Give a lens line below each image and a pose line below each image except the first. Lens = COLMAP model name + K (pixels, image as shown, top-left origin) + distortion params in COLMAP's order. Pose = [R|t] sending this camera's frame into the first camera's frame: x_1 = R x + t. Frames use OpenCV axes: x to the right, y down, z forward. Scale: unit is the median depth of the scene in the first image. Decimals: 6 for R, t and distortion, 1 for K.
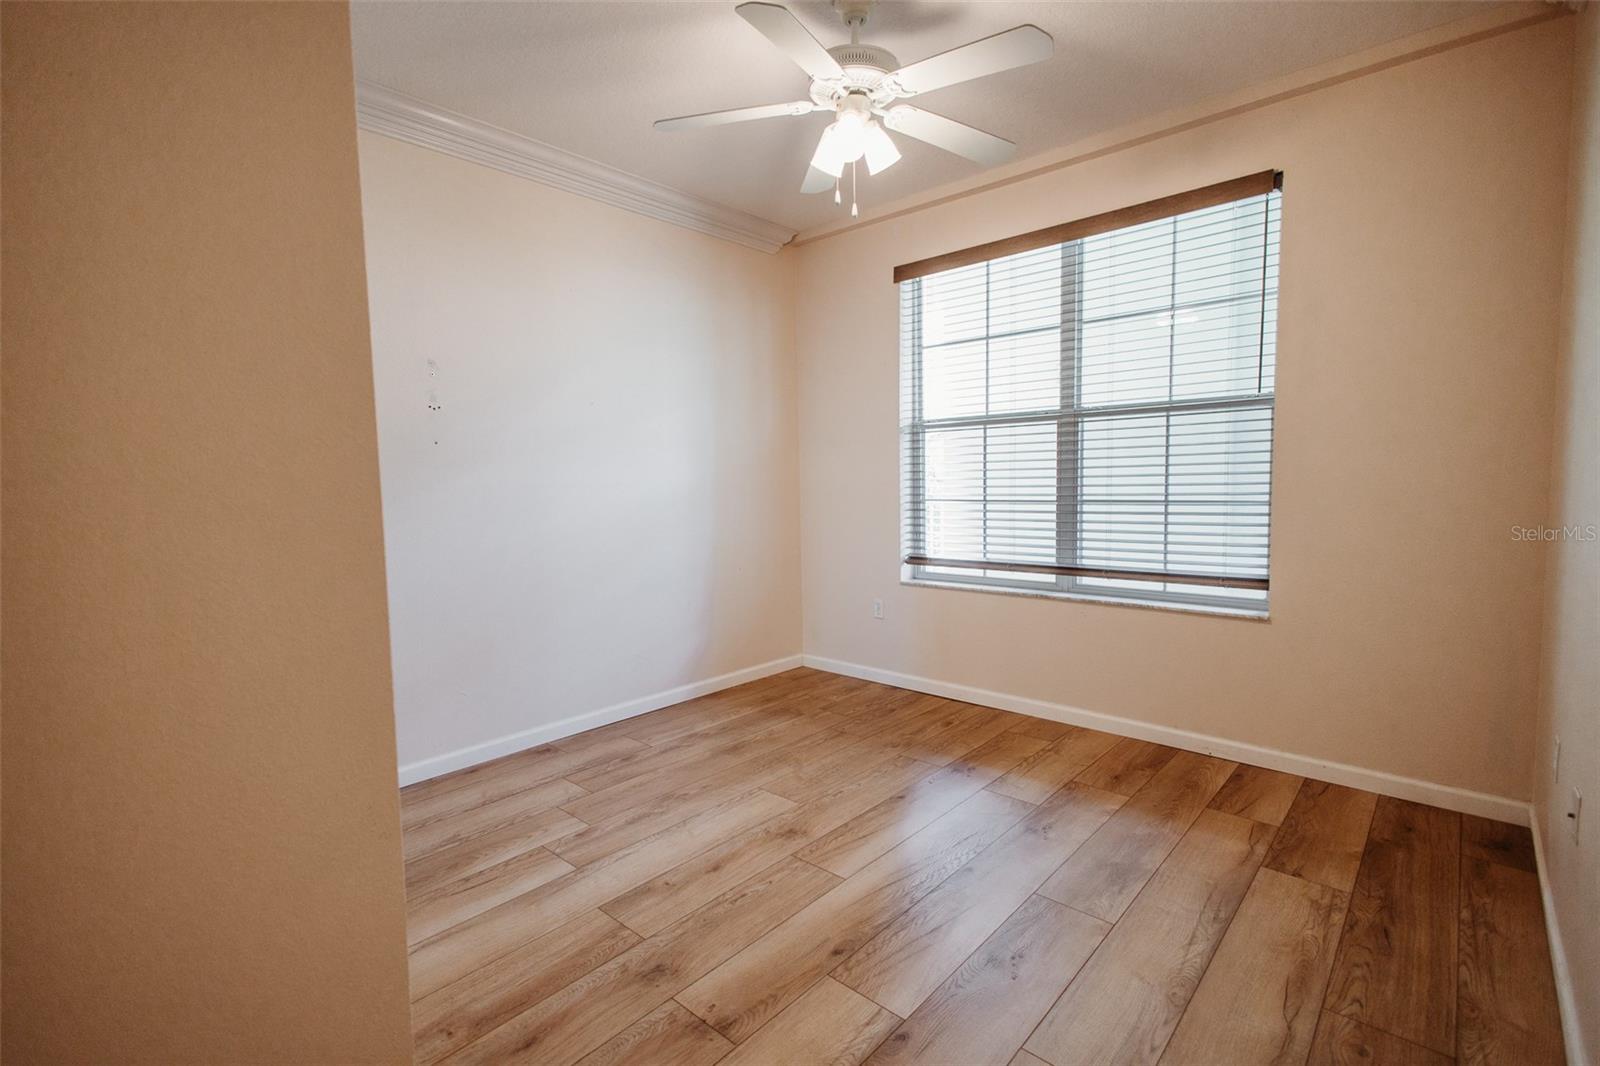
lens RADIAL K [[730.4, 0, 801.1], [0, 730.4, 533.0], [0, 0, 1]] dist [0.007431, -0.001001]
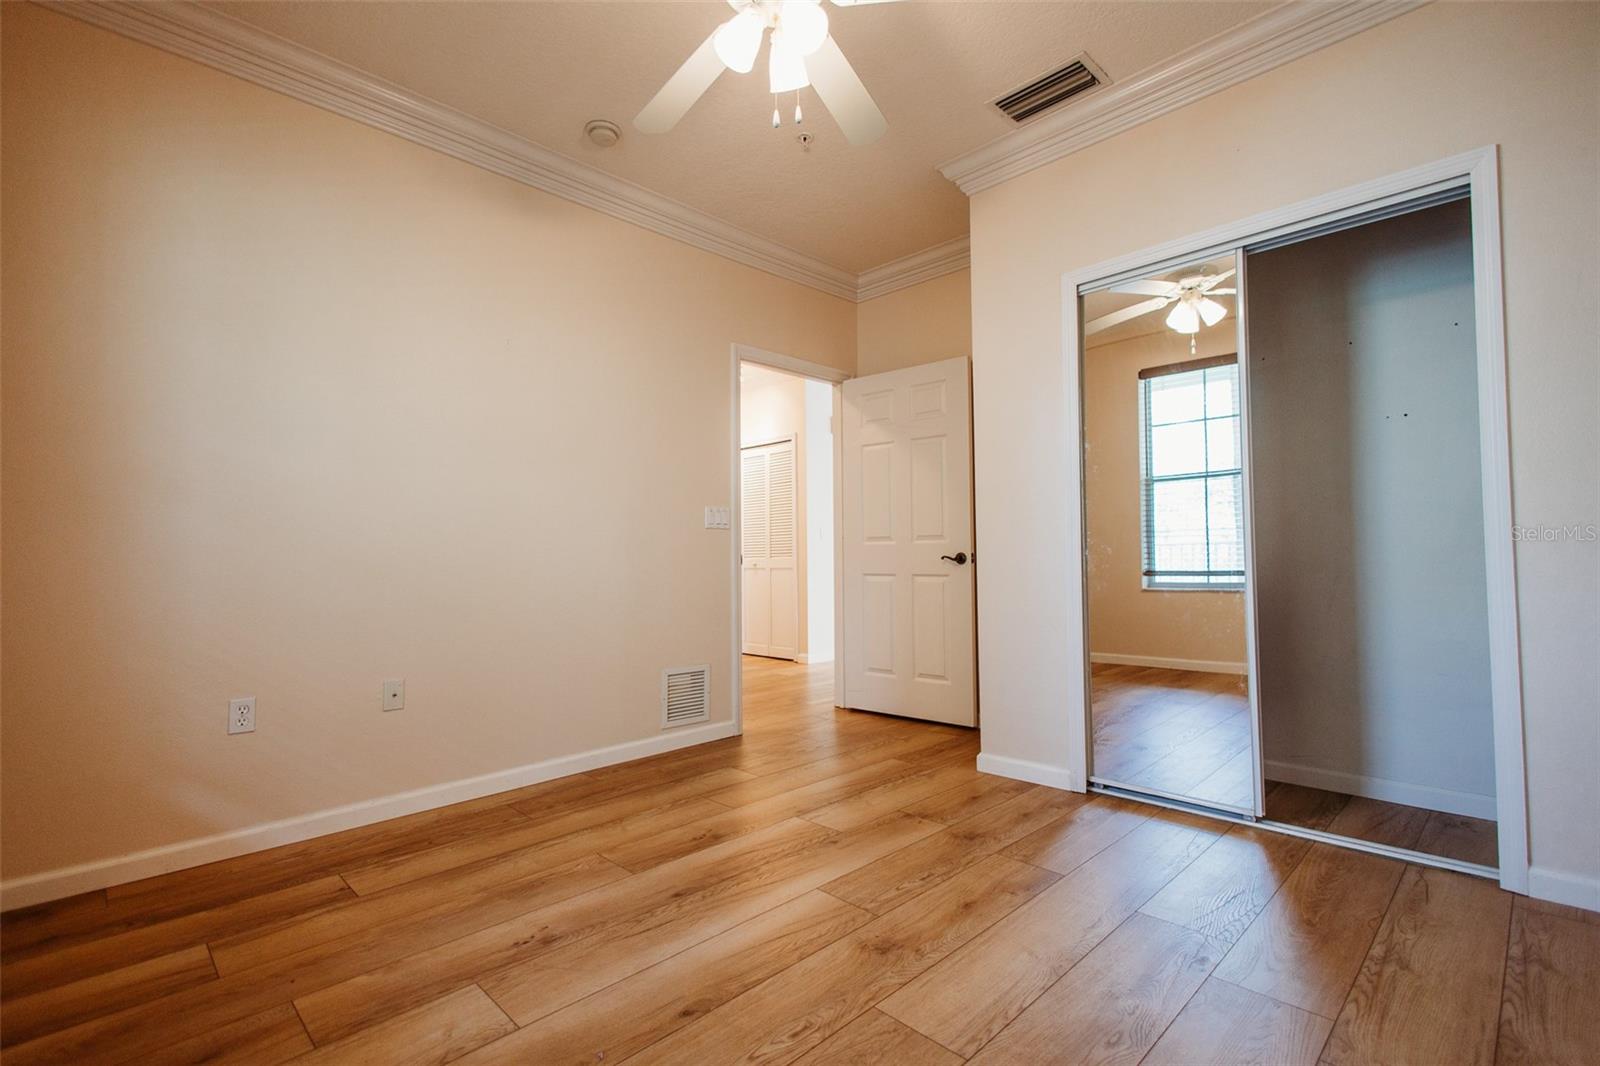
lens RADIAL K [[730.4, 0, 801.1], [0, 730.4, 533.0], [0, 0, 1]] dist [0.007431, -0.001001]
pose [[-0.997830, 0.030555, 0.058327, 0.012634], [0.033026, 0.998577, 0.041881, -0.016496], [-0.056964, 0.043716, -0.997419, 1.870276]]
